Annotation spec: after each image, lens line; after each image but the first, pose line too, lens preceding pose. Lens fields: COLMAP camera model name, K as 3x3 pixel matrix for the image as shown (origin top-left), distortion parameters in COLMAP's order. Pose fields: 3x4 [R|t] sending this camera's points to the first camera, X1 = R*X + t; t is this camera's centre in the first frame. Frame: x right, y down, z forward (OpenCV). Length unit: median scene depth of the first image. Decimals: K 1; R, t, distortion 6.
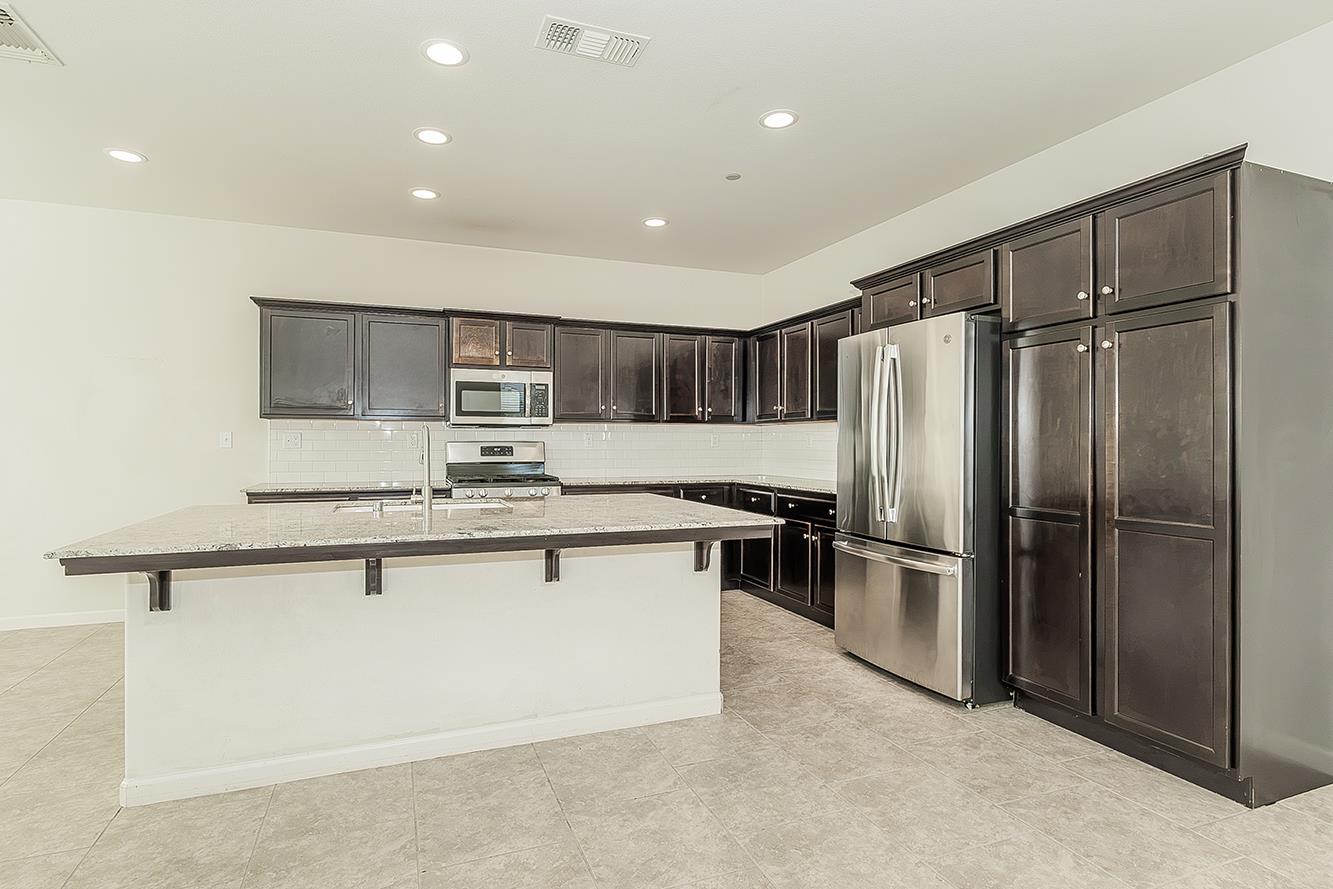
lens RADIAL K [[688.7, 0, 666.5], [0, 688.7, 444.5], [0, 0, 1]] dist [0.002900, 0.000077]
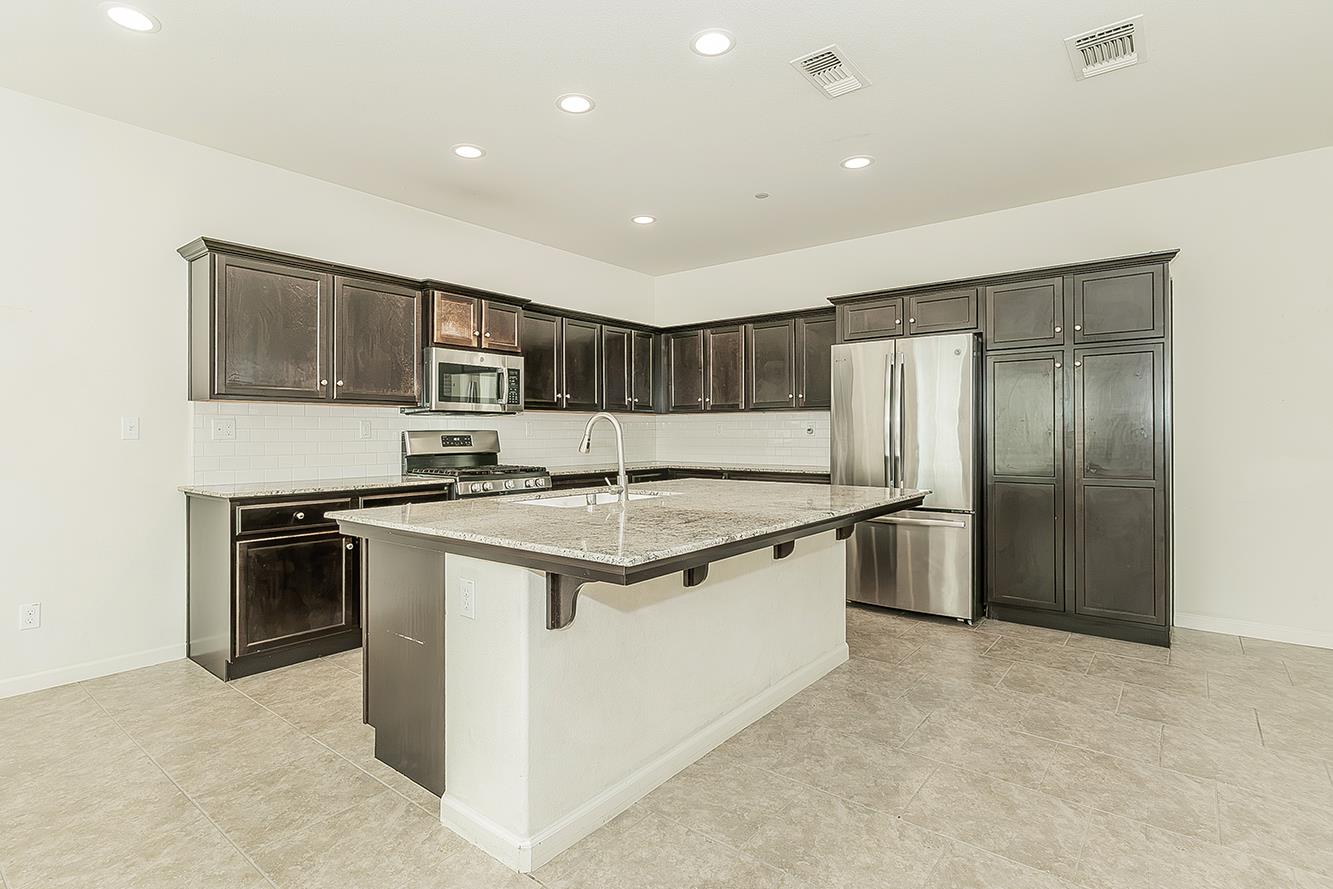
lens RADIAL K [[669.3, 0, 668.6], [0, 669.3, 435.3], [0, 0, 1]] dist [-0.000346, -0.000069]
pose [[0.861867, -0.006051, 0.507097, -0.487995], [0.005421, 0.999982, 0.002719, 0.001251], [-0.507105, 0.000406, 0.861884, 0.106308]]
